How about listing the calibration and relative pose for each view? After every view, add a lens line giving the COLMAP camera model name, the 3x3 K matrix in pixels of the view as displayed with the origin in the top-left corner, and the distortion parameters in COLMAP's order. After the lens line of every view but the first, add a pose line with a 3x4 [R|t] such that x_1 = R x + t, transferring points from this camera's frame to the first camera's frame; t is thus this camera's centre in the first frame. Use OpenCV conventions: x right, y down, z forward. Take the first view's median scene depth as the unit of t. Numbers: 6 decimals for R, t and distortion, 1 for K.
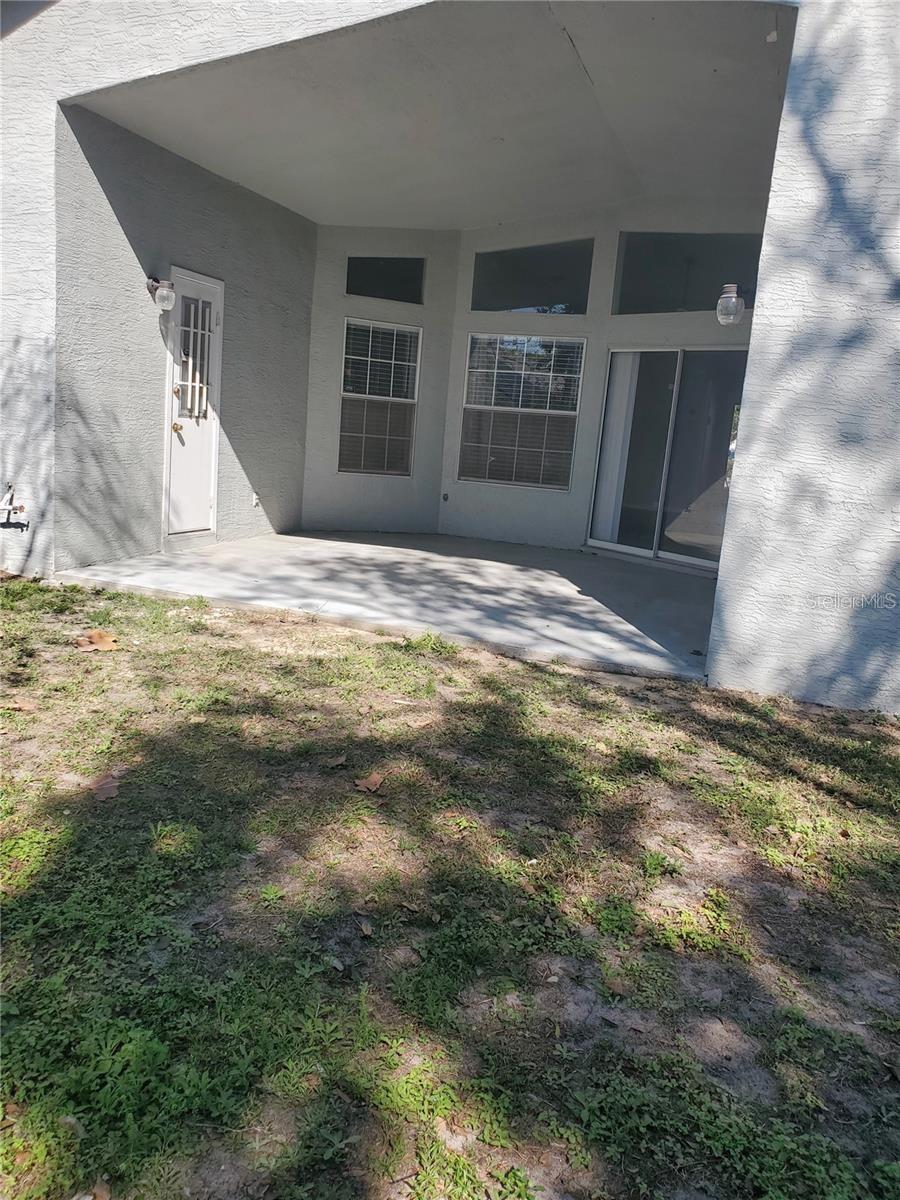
lens RADIAL K [[882.1, 0, 450.0], [0, 882.1, 600.0], [0, 0, 1]] dist [0.004801, 0.002456]
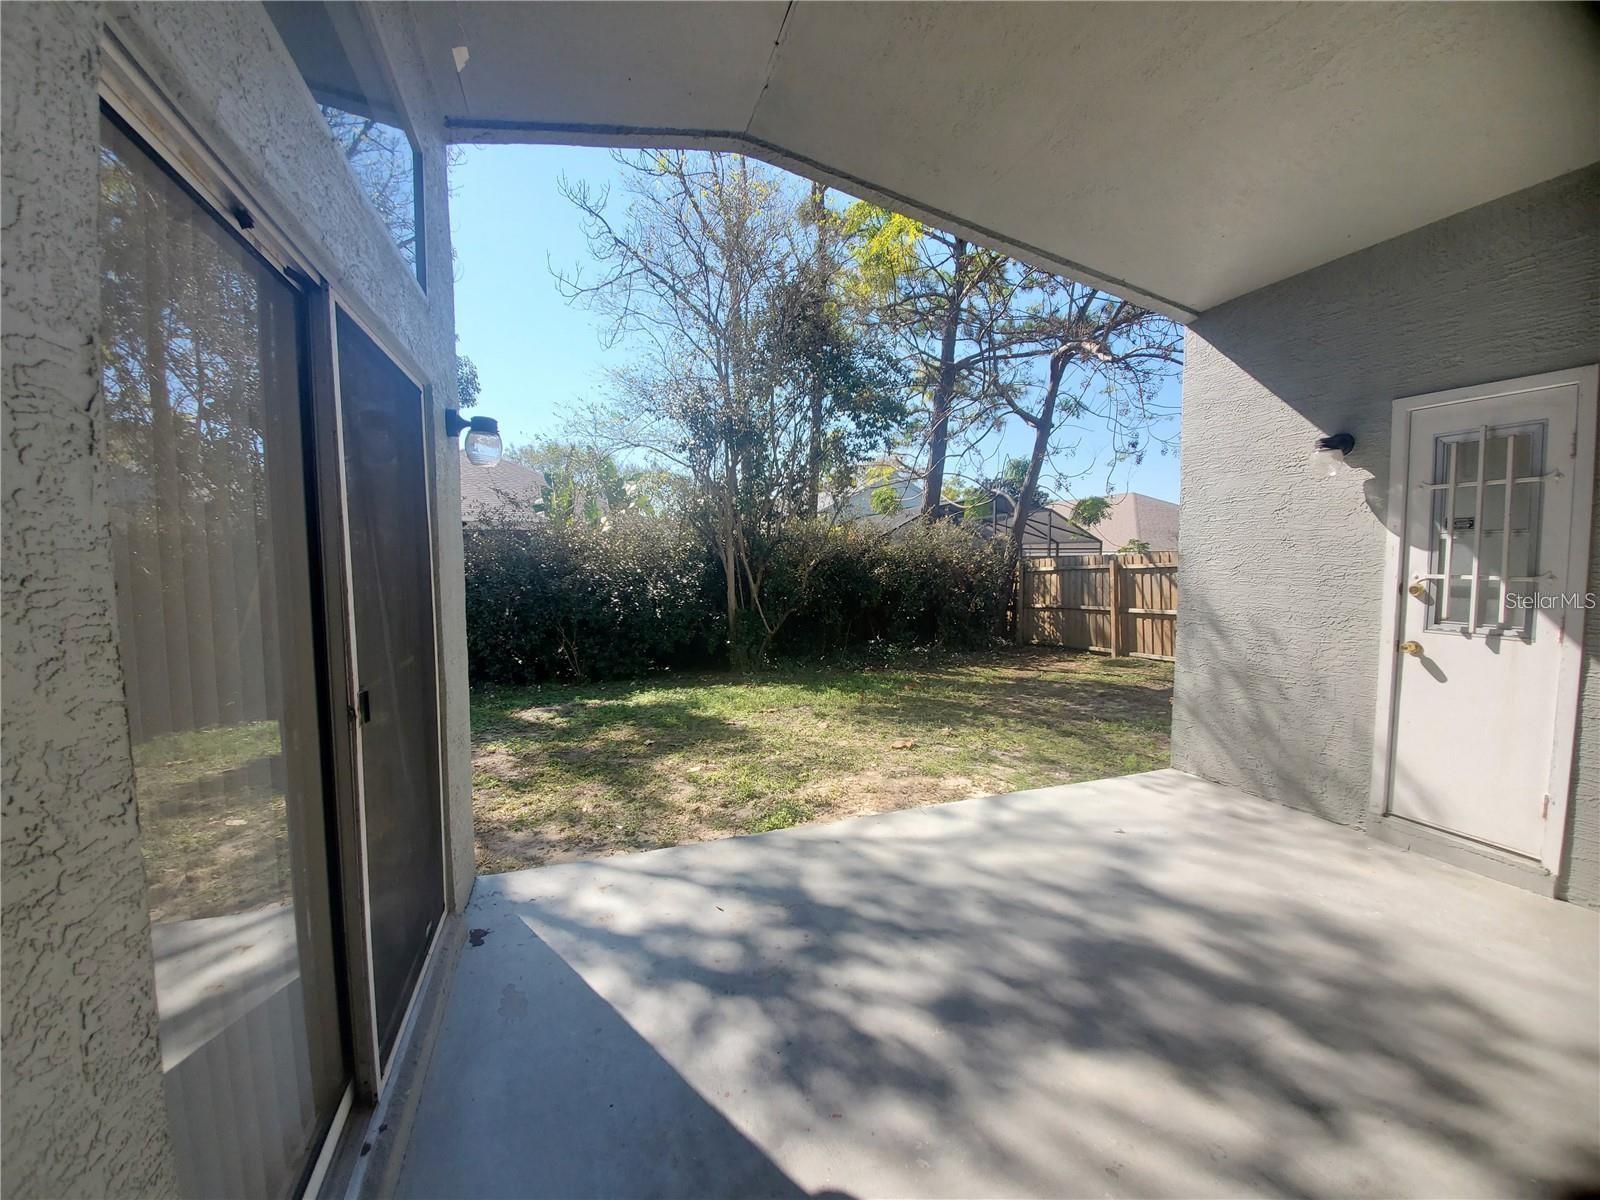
lens RADIAL K [[674.7, 0, 800.0], [0, 674.7, 600.0], [0, 0, 1]] dist [-0.000317, -0.000147]
pose [[-0.812233, -0.109043, -0.573050, 0.333855], [-0.202282, 0.974068, 0.101360, -0.231261], [0.547137, 0.198246, -0.813228, 1.363250]]
